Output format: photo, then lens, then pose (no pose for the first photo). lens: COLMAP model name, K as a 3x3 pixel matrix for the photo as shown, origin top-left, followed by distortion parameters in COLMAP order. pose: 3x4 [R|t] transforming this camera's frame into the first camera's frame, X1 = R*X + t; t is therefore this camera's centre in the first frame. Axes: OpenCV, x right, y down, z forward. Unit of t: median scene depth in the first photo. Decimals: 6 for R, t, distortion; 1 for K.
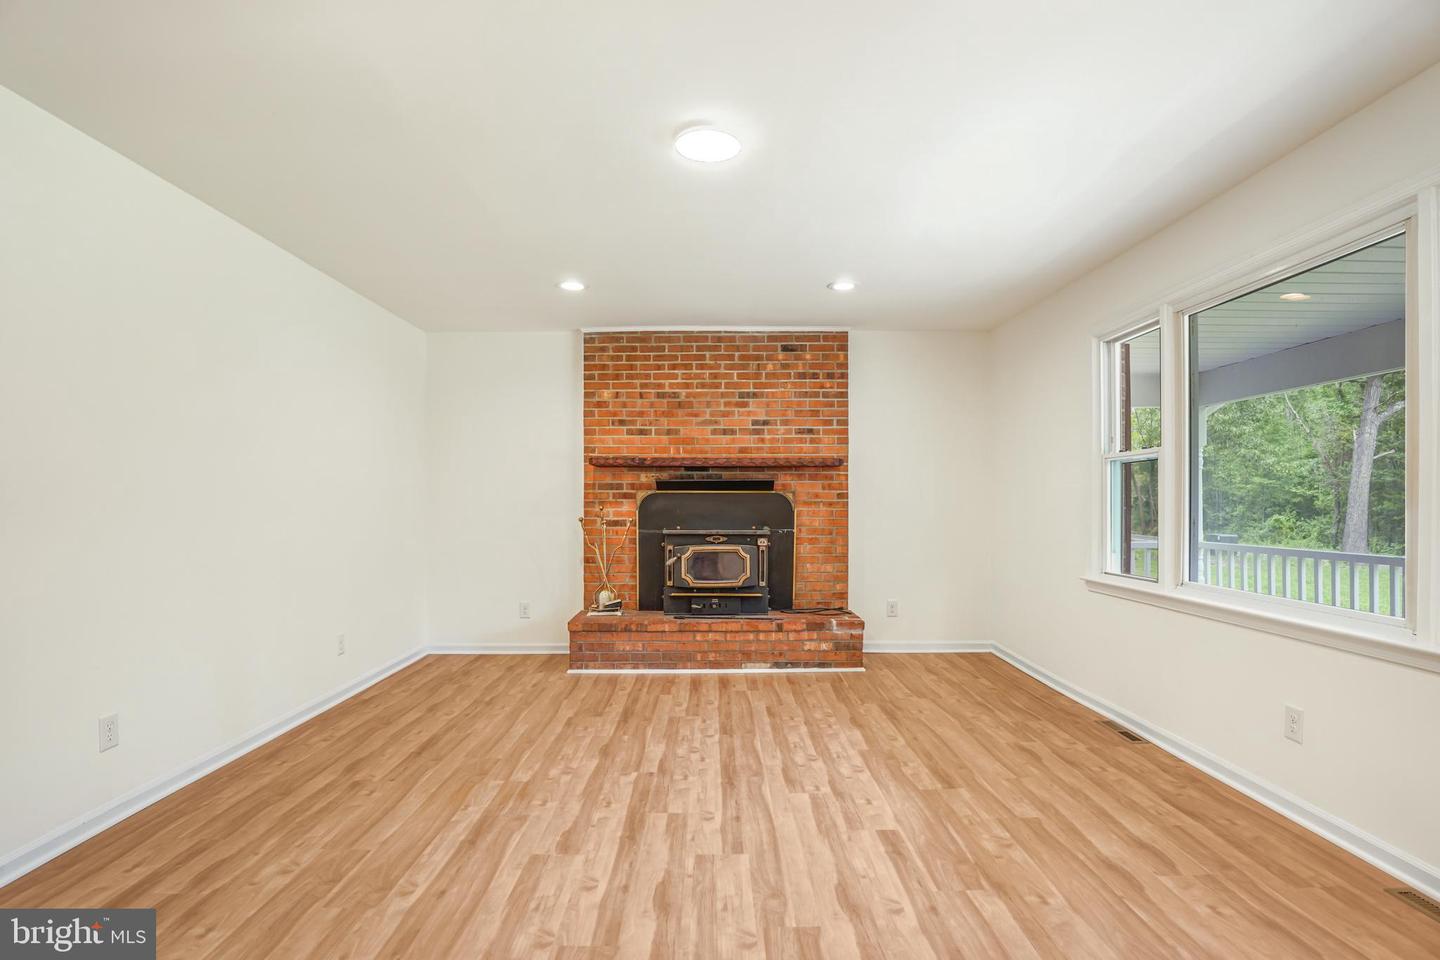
lens RADIAL K [[707.7, 0, 720.0], [0, 707.7, 480.0], [0, 0, 1]] dist [-0.059047, 0.023597]
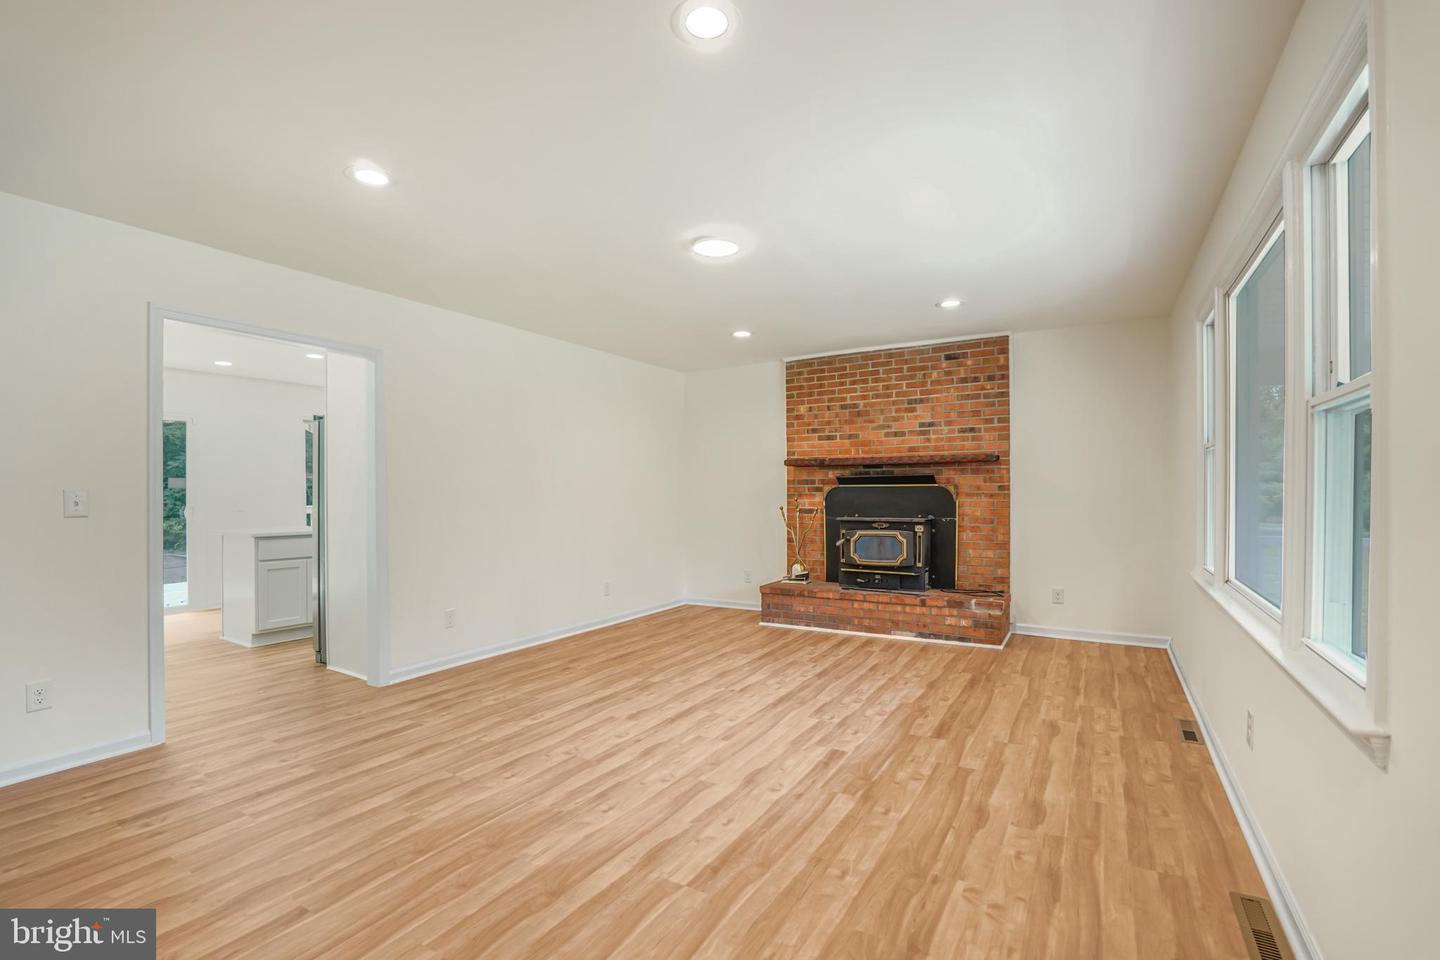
lens RADIAL K [[634.7, 0, 720.0], [0, 634.7, 480.0], [0, 0, 1]] dist [-0.034855, 0.000724]
pose [[0.859336, -0.014183, -0.511214, 0.314444], [0.021256, 0.999742, 0.007994, -0.007471], [0.510969, -0.017736, 0.859416, -0.055378]]
